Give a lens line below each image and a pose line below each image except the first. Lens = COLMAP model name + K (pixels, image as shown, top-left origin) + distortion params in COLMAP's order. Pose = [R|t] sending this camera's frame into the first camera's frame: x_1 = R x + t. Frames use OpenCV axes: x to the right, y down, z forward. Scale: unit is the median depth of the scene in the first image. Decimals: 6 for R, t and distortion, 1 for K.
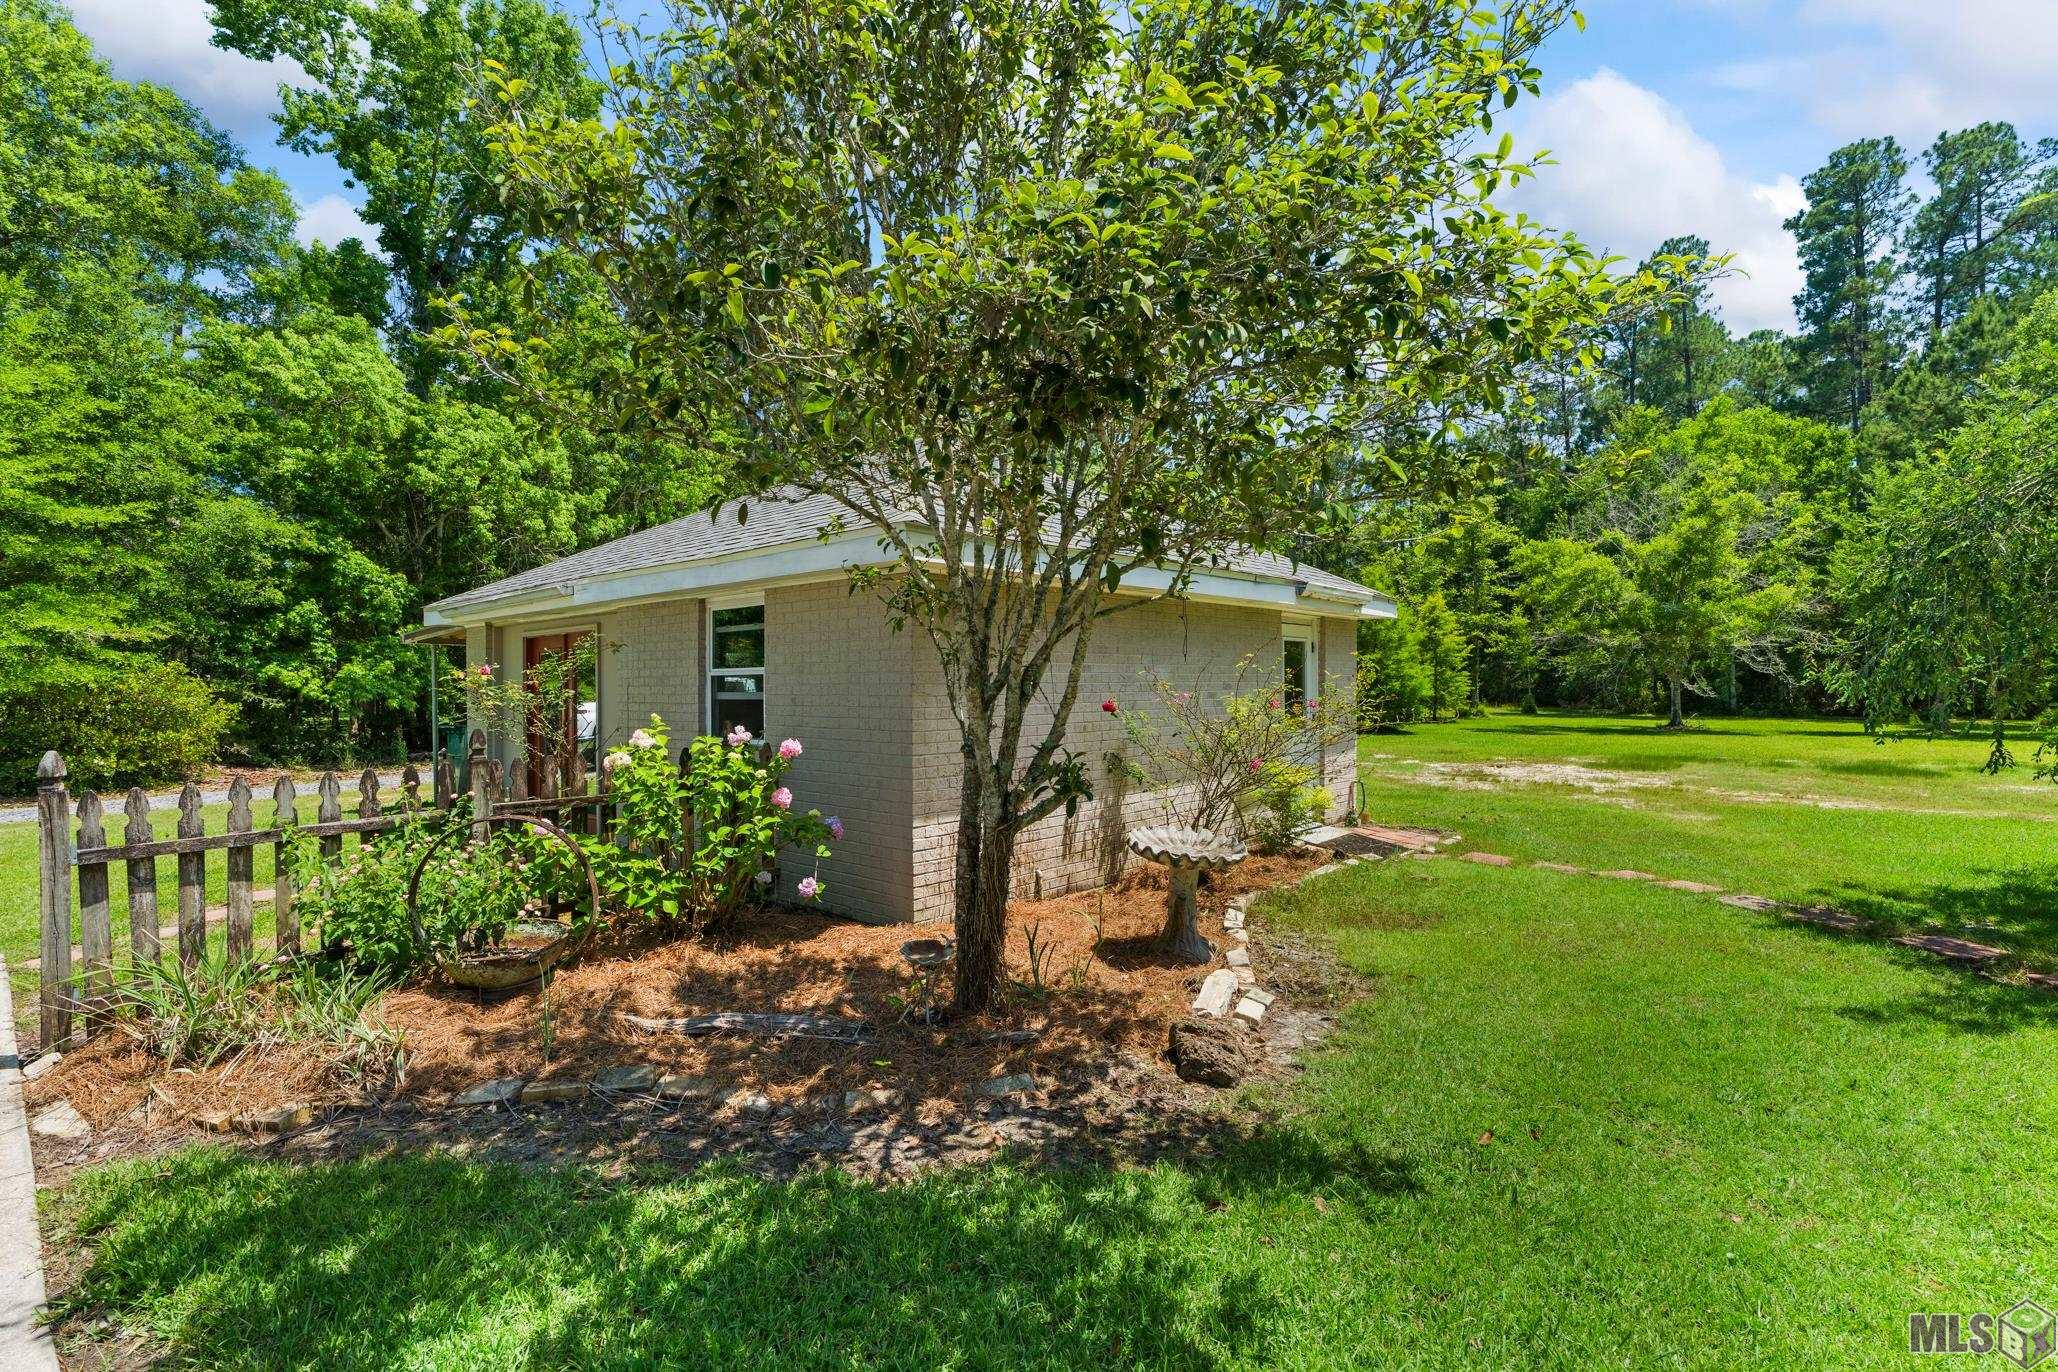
lens RADIAL K [[981.6, 0, 1014.4], [0, 981.6, 683.3], [0, 0, 1]] dist [-0.002654, 0.000044]
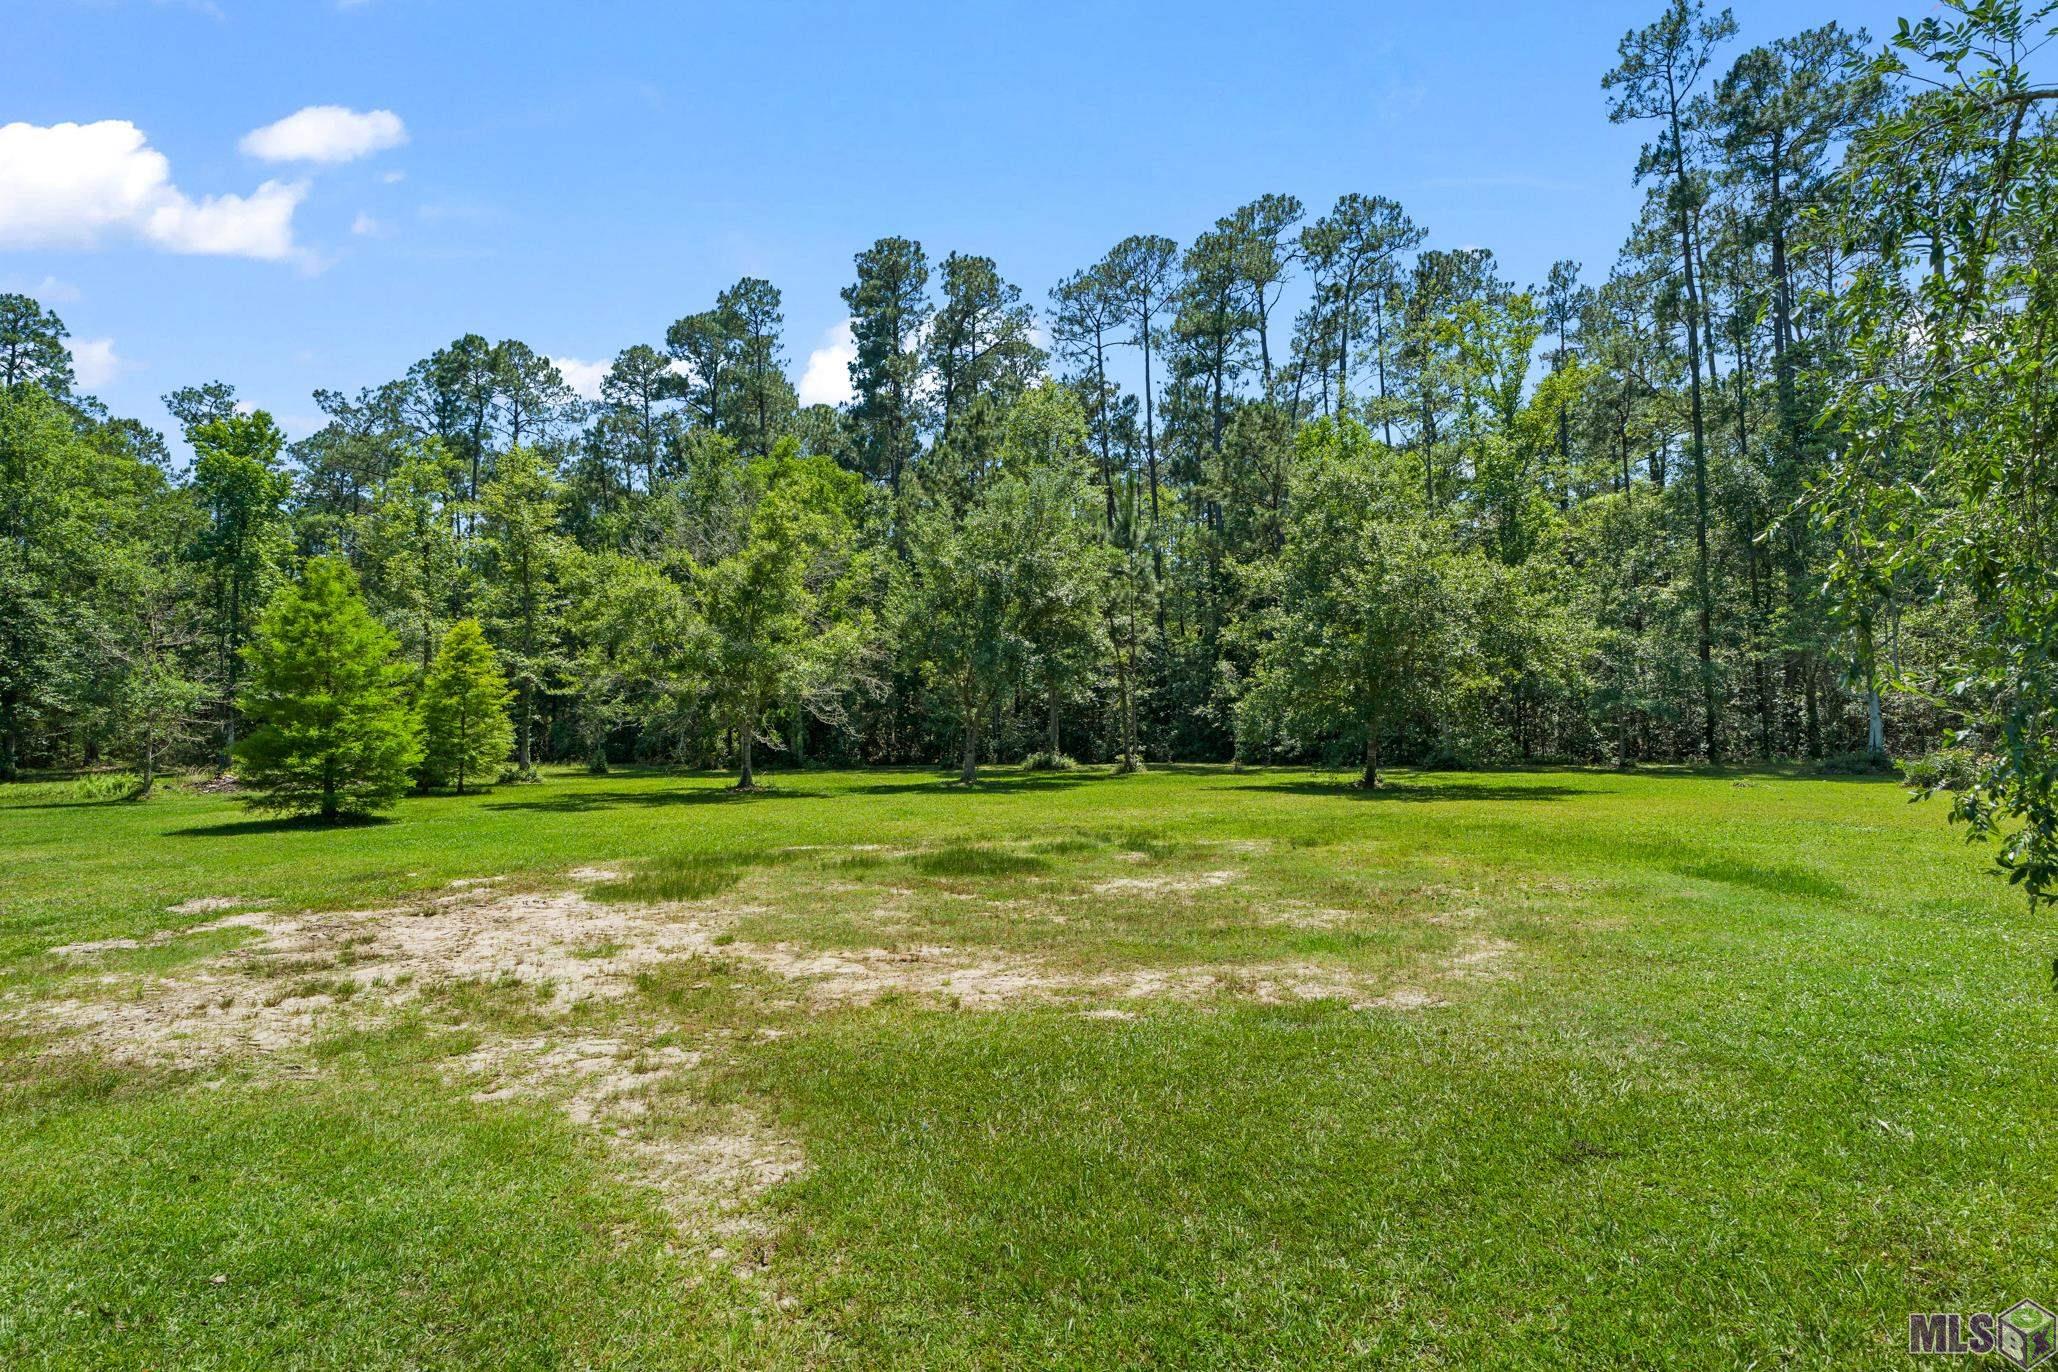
lens RADIAL K [[981.6, 0, 1030.9], [0, 981.6, 673.9], [0, 0, 1]] dist [-0.002654, 0.000044]
pose [[0.648807, 0.031827, 0.760287, 0.143434], [0.012802, 0.998527, -0.052725, -0.005053], [-0.760846, 0.043942, 0.647444, 0.199005]]
